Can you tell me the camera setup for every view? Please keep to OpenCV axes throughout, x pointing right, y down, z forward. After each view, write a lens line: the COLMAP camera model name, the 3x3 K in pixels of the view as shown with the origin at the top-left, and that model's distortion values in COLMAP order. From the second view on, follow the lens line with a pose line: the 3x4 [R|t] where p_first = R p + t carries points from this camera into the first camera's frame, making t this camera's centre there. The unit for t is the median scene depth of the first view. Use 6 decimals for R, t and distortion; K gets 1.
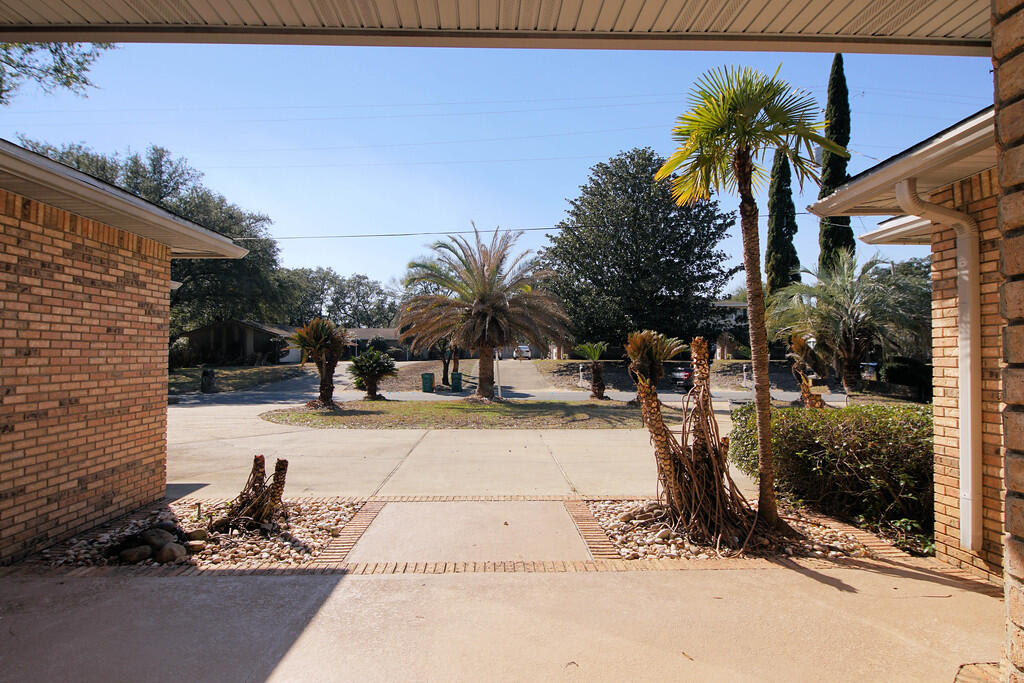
lens RADIAL K [[551.5, 0, 511.6], [0, 551.5, 343.6], [0, 0, 1]] dist [-0.004581, -0.001964]
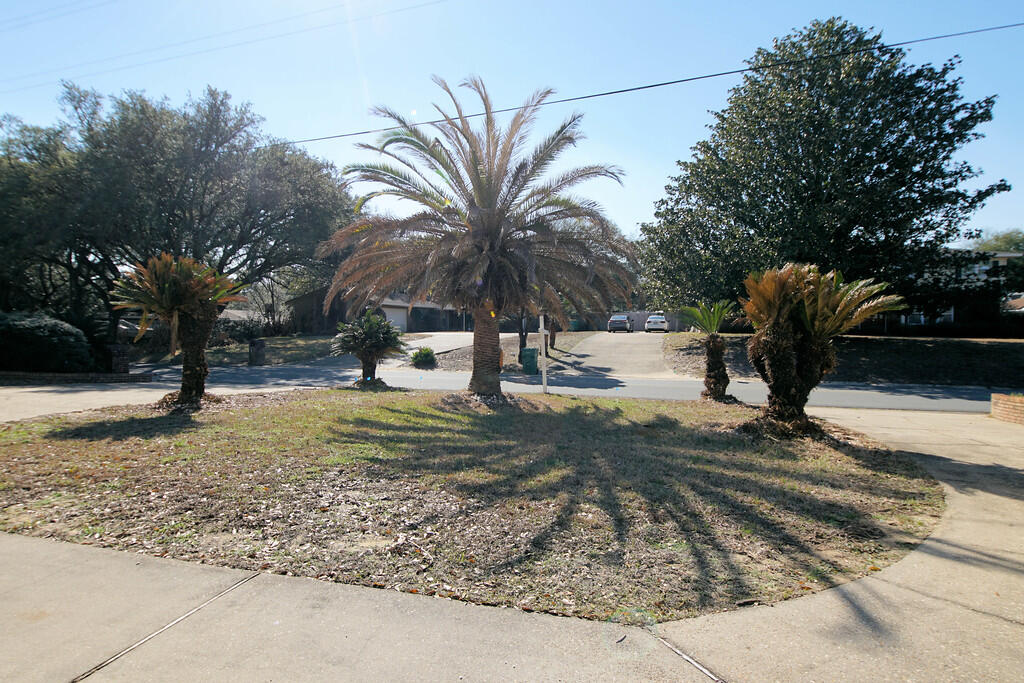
lens RADIAL K [[551.5, 0, 510.0], [0, 551.5, 340.6], [0, 0, 1]] dist [-0.004581, -0.001964]
pose [[0.954524, 0.015298, -0.297742, 0.075424], [-0.002093, 0.999002, 0.044619, 0.008343], [0.298127, -0.041966, 0.953603, 0.239275]]
